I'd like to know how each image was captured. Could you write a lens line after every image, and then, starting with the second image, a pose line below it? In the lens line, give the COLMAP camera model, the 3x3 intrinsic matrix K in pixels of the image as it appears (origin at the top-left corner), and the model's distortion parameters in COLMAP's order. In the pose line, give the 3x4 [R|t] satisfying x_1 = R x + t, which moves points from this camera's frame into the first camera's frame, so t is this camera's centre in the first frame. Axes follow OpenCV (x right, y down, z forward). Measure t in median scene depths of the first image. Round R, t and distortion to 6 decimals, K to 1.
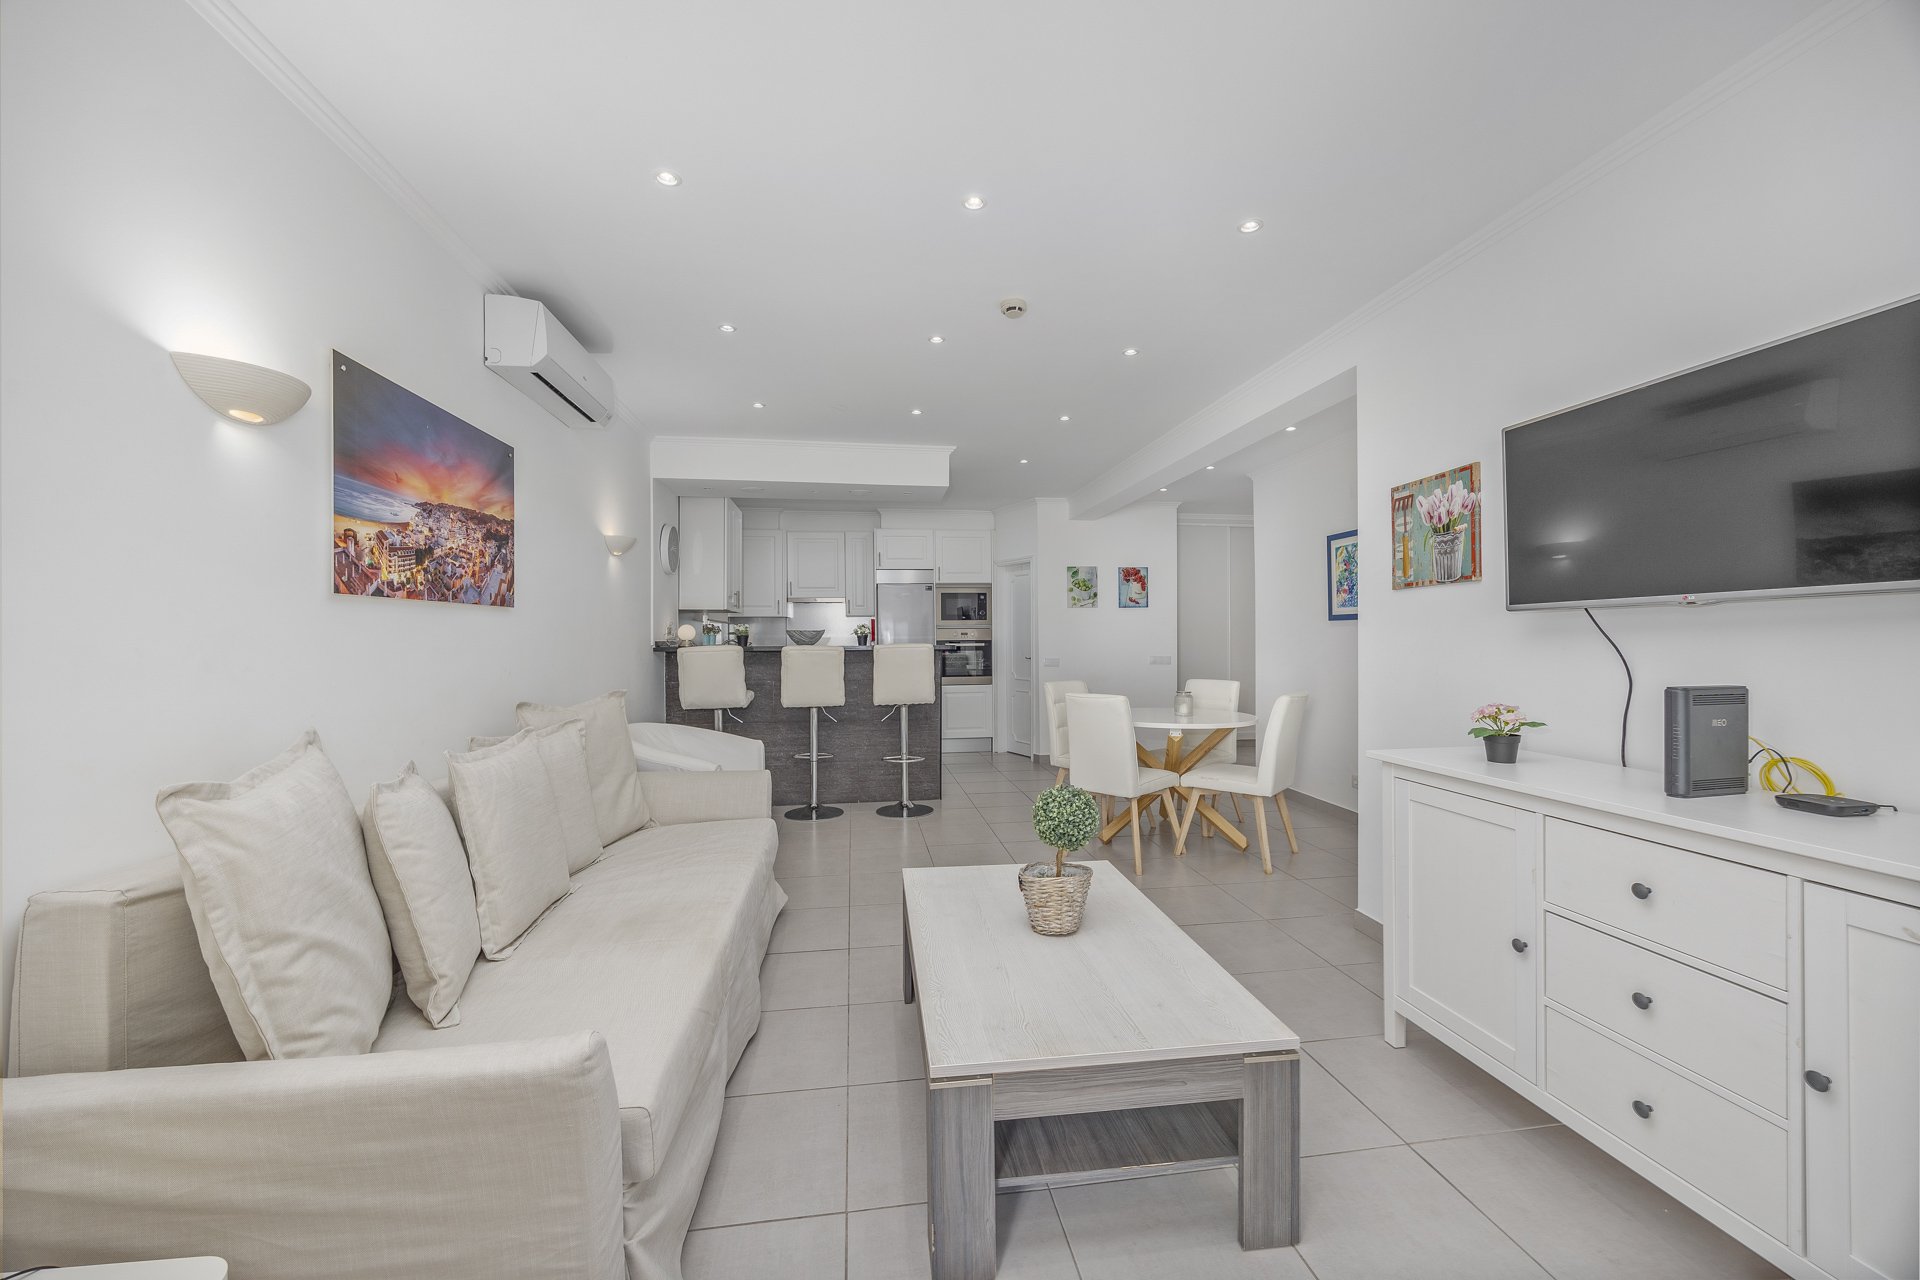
lens RADIAL K [[739.2, 0, 960.0], [0, 739.2, 640.0], [0, 0, 1]] dist [-0.000524, 0.000008]
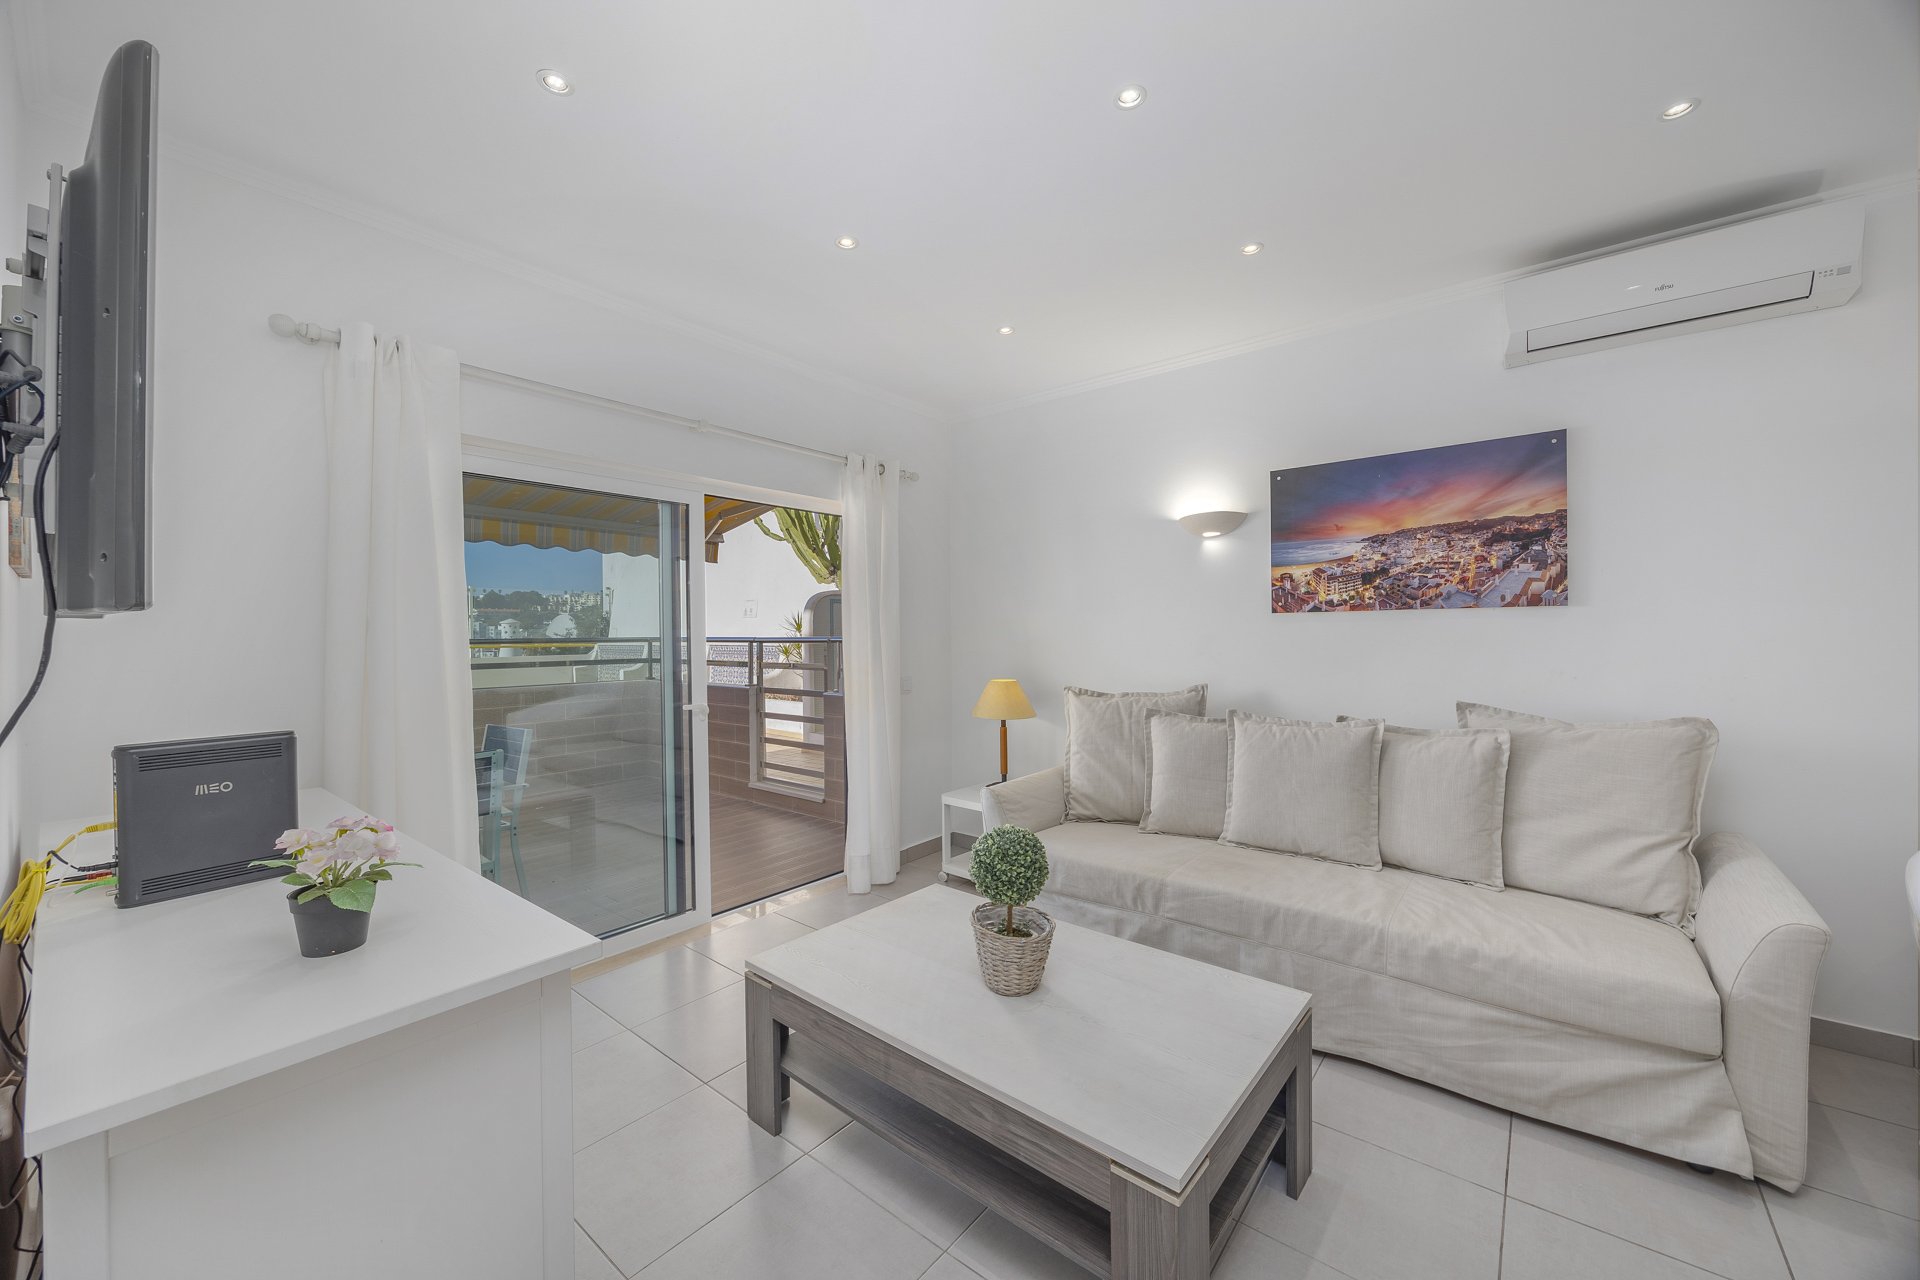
lens RADIAL K [[729.3, 0, 968.9], [0, 729.3, 637.3], [0, 0, 1]] dist [0.000941, 0.000098]
pose [[-0.739081, 0.014490, -0.673460, 0.605817], [0.007459, 0.999883, 0.013328, -0.025701], [0.673575, 0.004827, -0.739103, 1.315559]]
